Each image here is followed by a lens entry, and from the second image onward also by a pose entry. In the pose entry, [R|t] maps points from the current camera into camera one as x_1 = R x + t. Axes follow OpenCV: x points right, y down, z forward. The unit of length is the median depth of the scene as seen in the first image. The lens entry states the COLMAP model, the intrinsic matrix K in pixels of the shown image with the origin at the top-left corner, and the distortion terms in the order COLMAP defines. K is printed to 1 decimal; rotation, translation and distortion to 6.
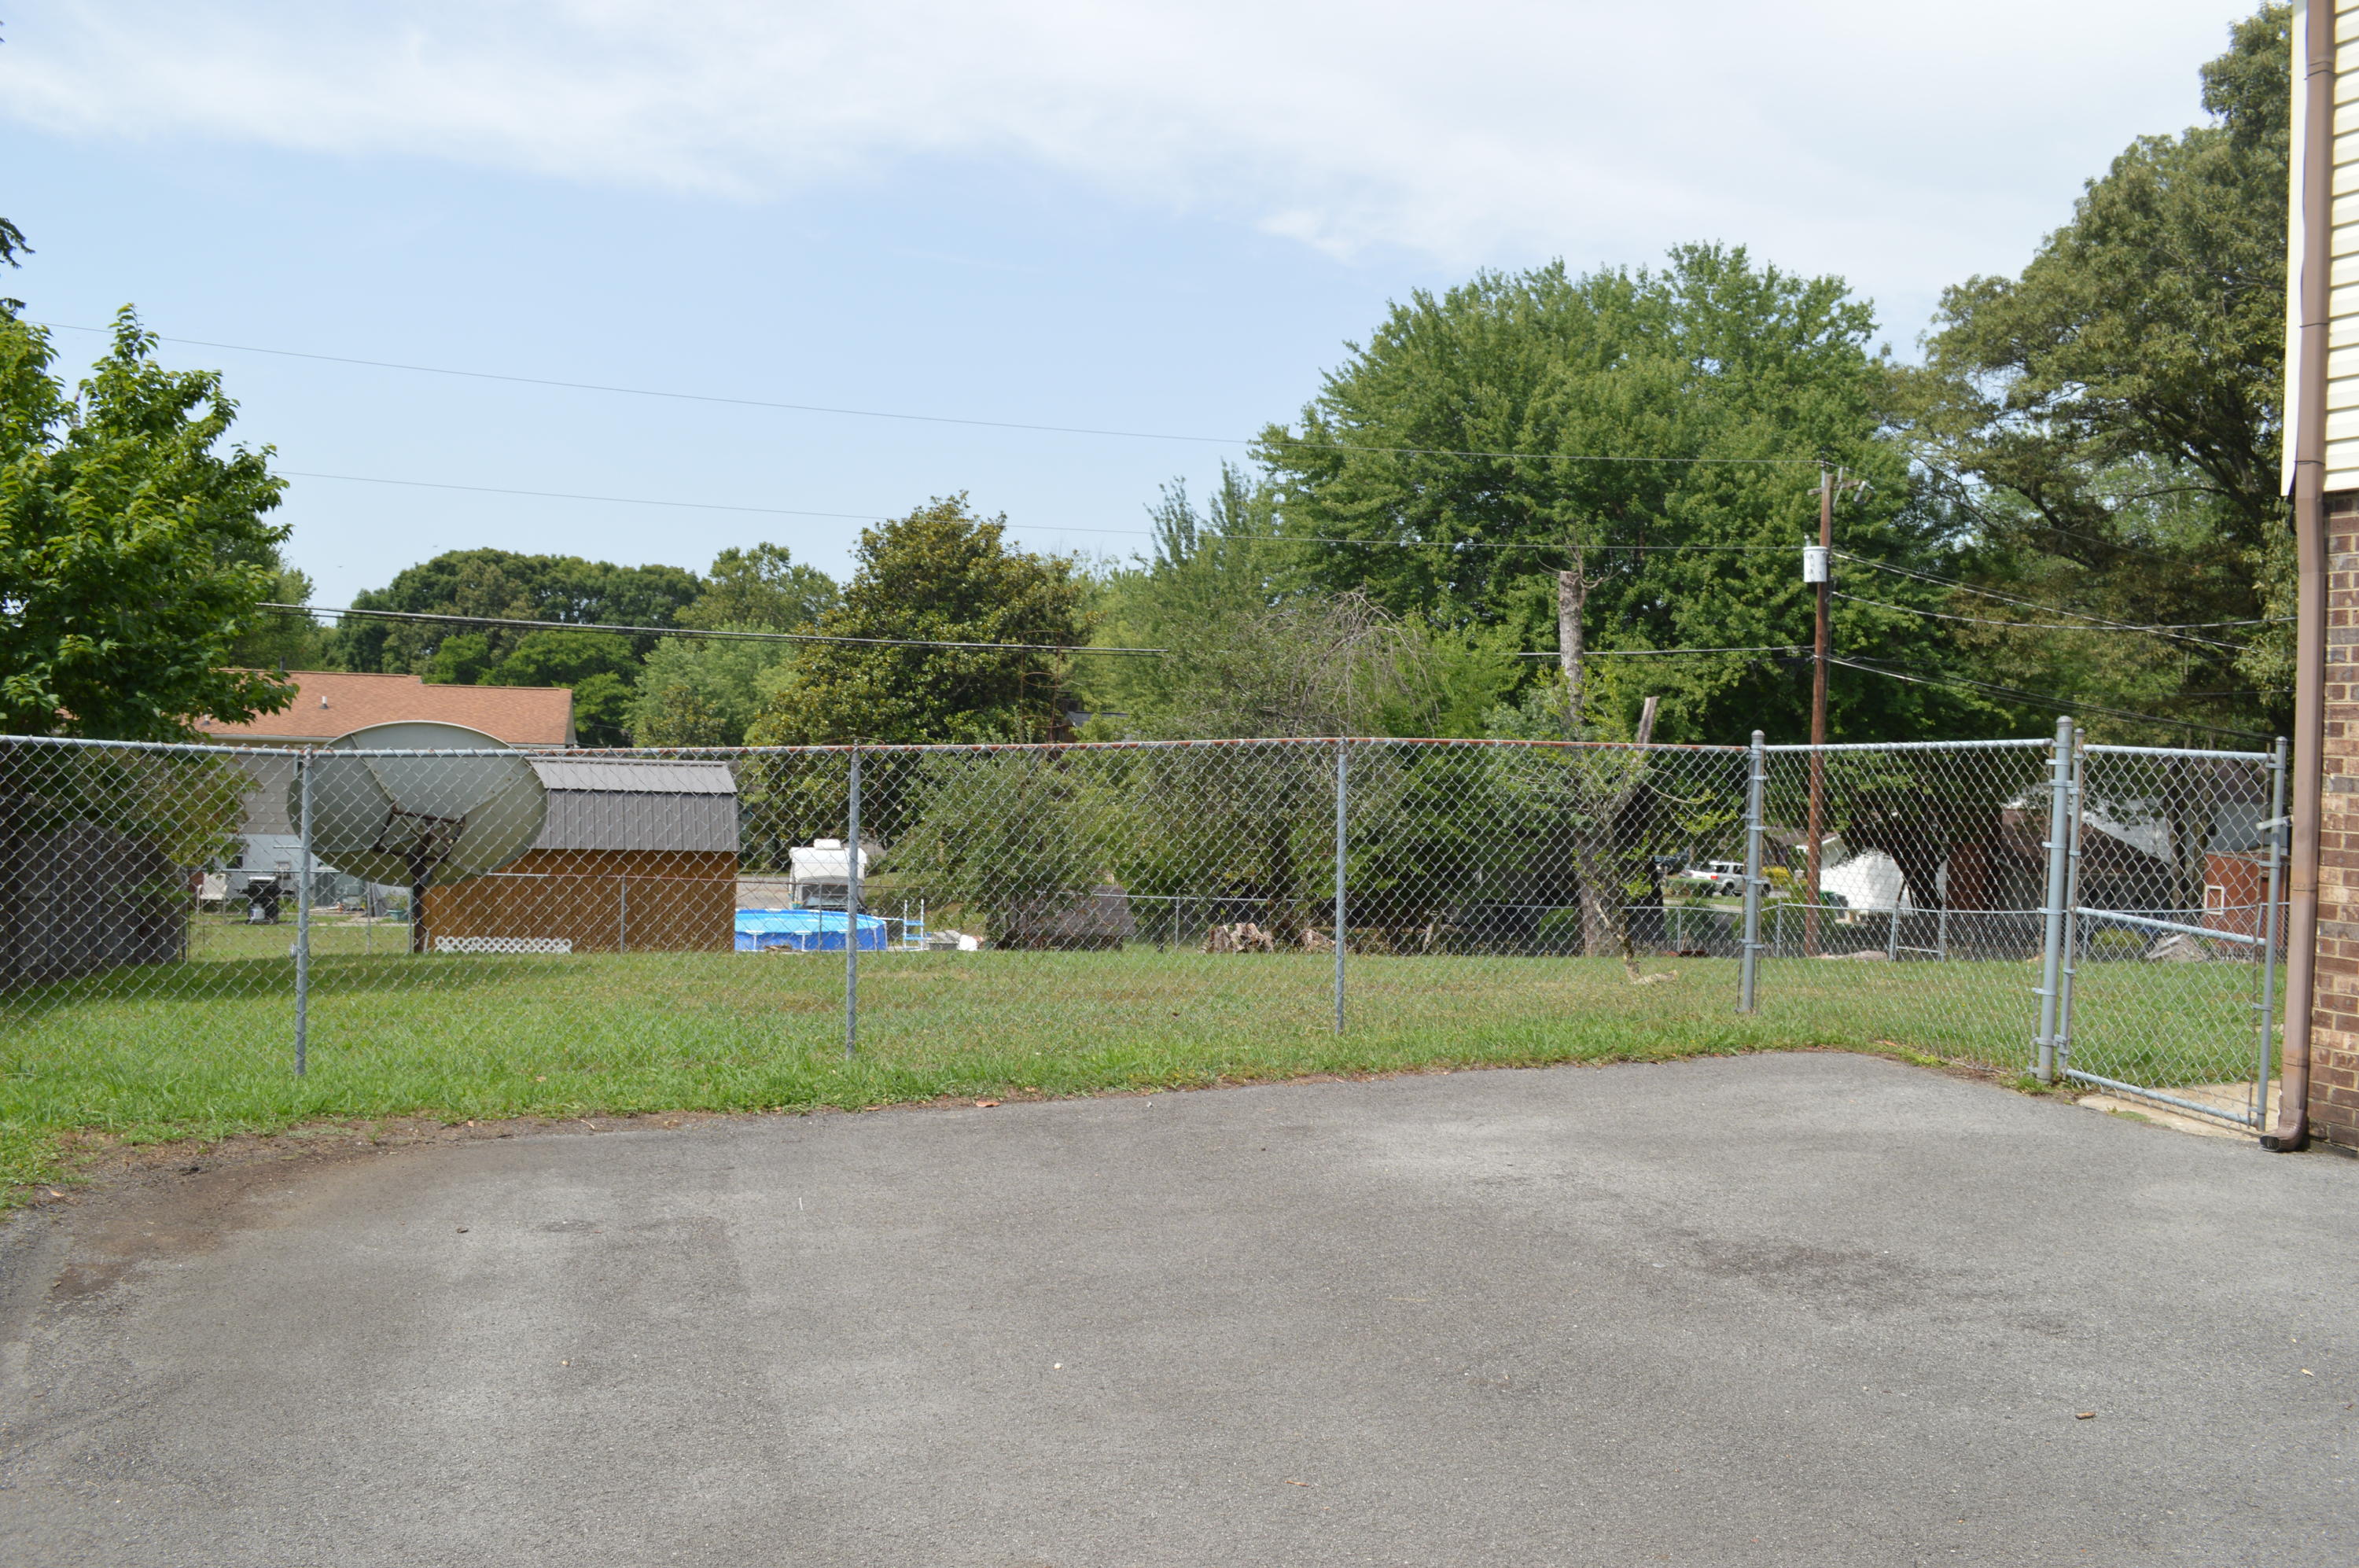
lens RADIAL K [[1946.6, 0, 1179.5], [0, 1946.6, 784.0], [0, 0, 1]] dist [-0.052519, -0.001396]
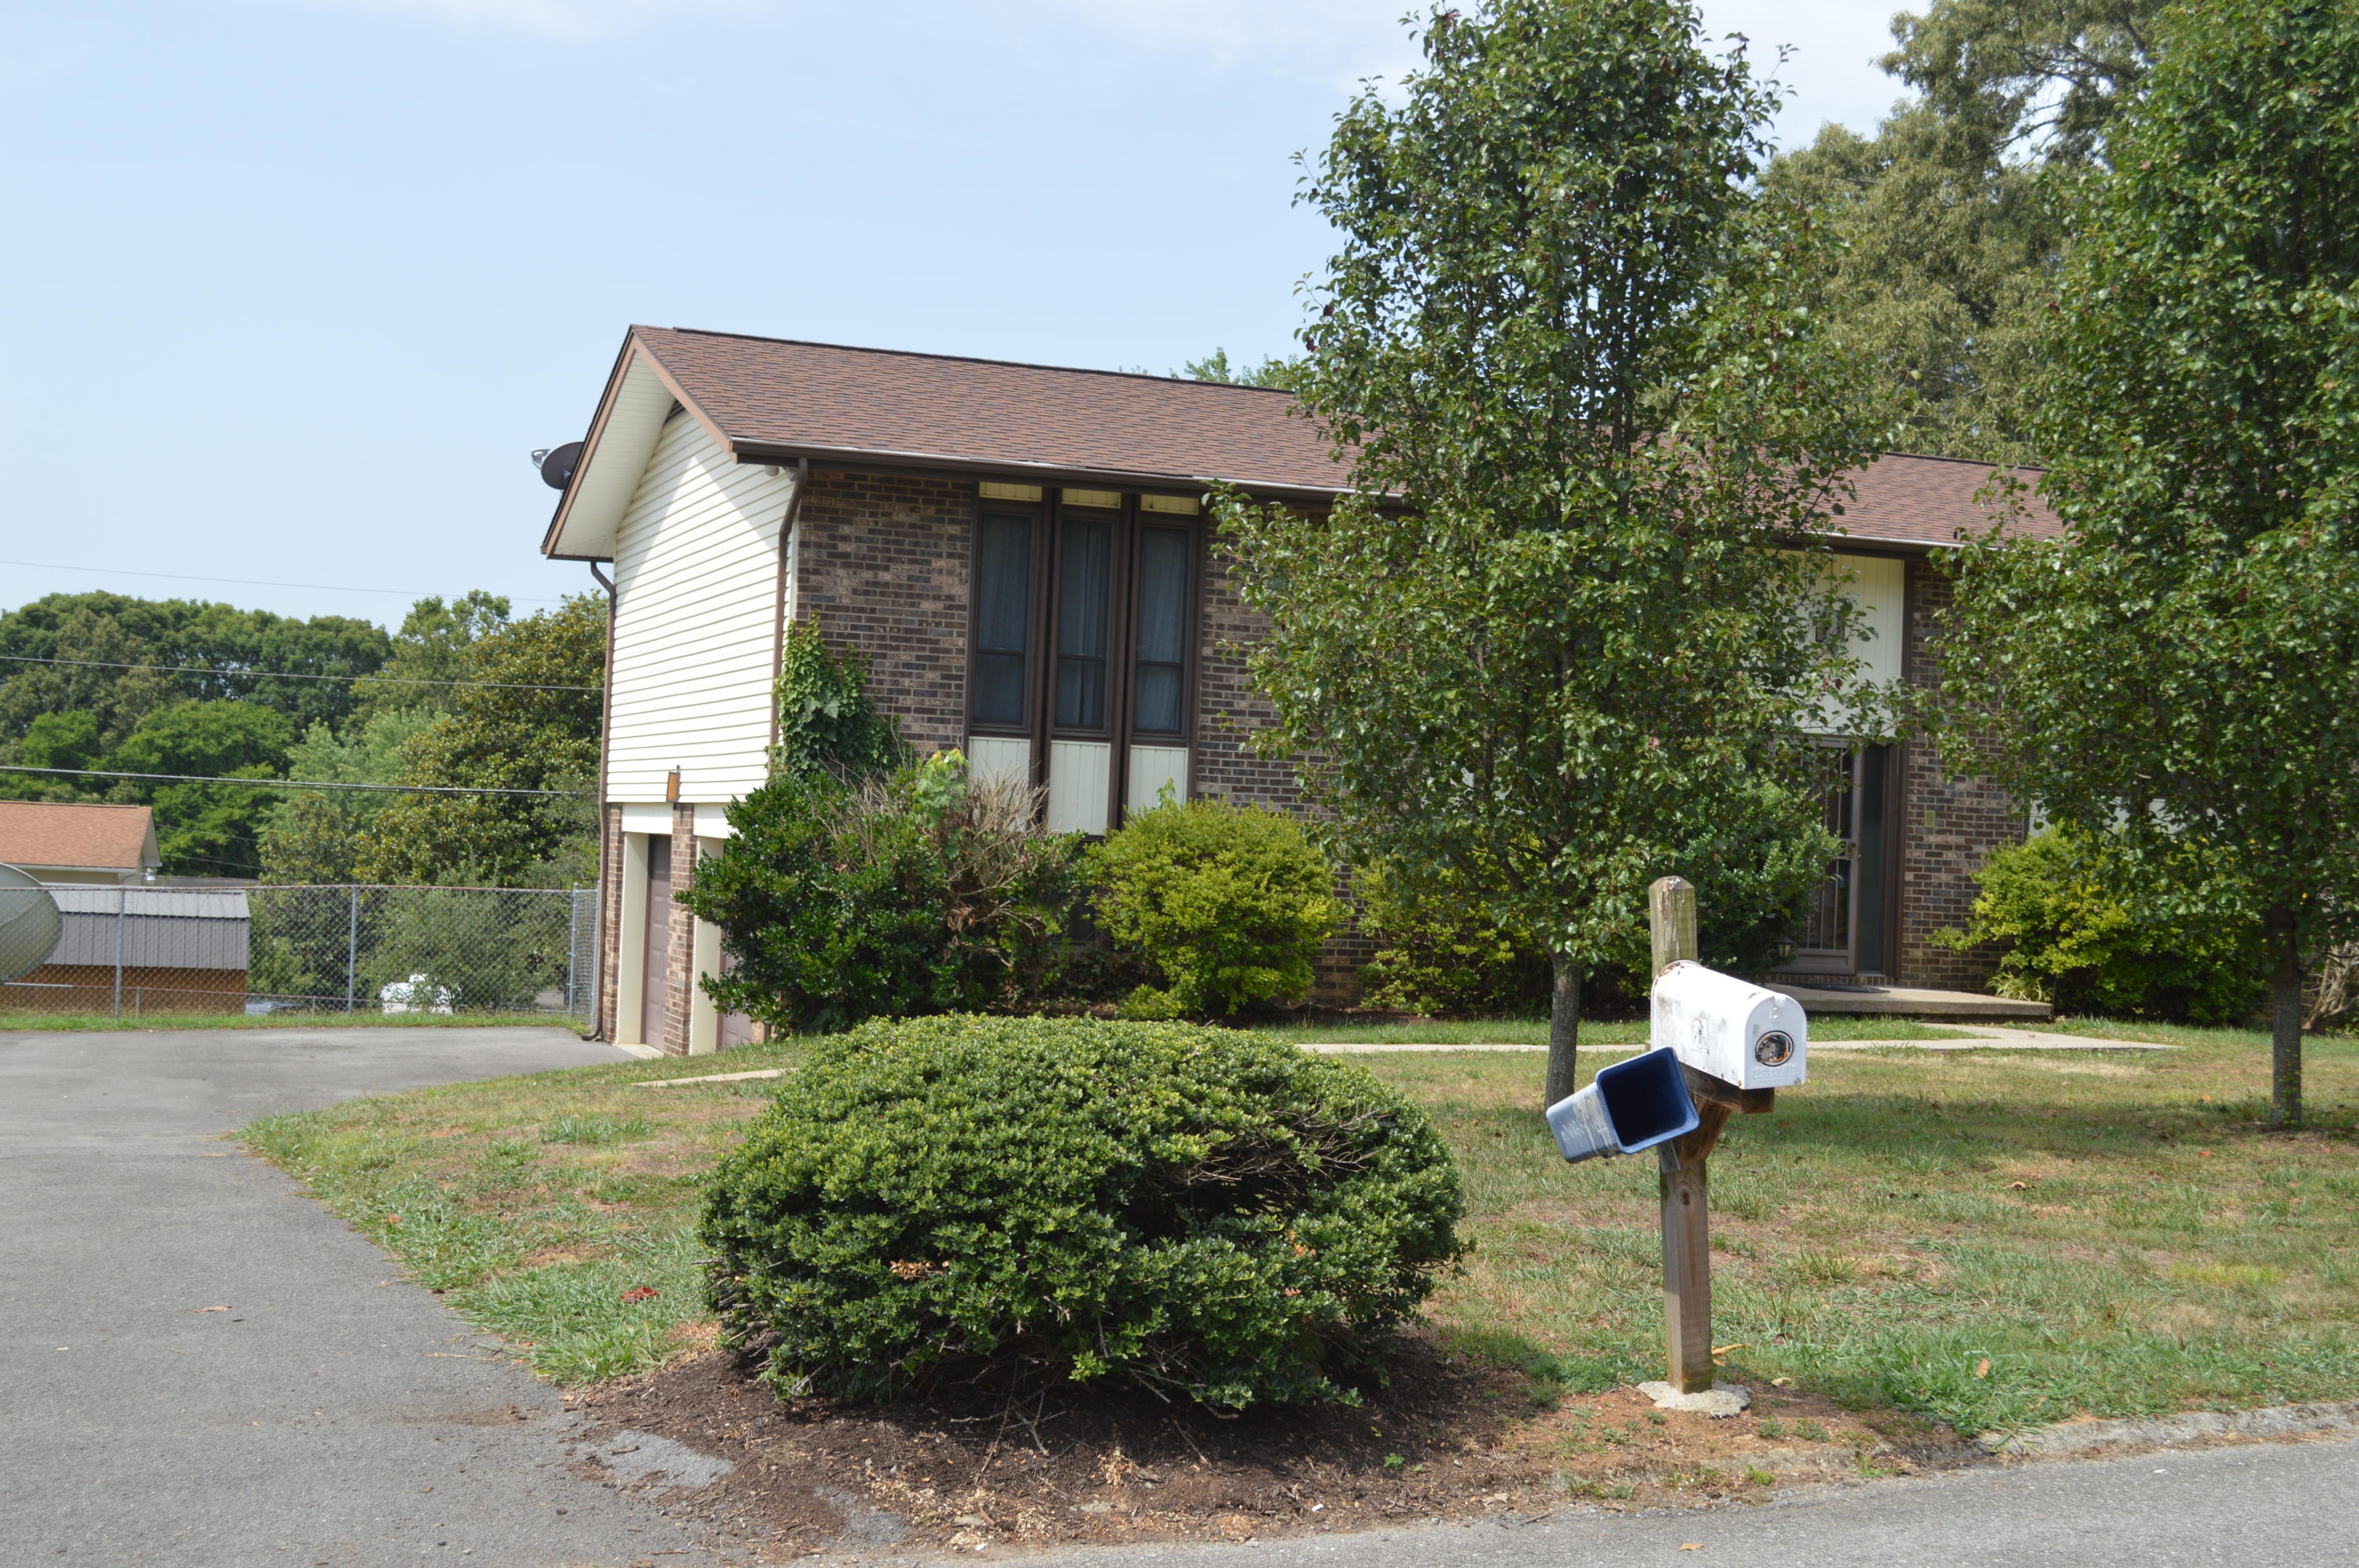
lens RADIAL K [[3021.6, 0, 1179.5], [0, 3021.6, 784.0], [0, 0, 1]] dist [-0.011295, -0.012280]
pose [[0.999932, 0.009508, -0.006817, 0.063087], [-0.009818, 0.998848, -0.046977, 0.000802], [0.006362, 0.047041, 0.998873, -0.145883]]
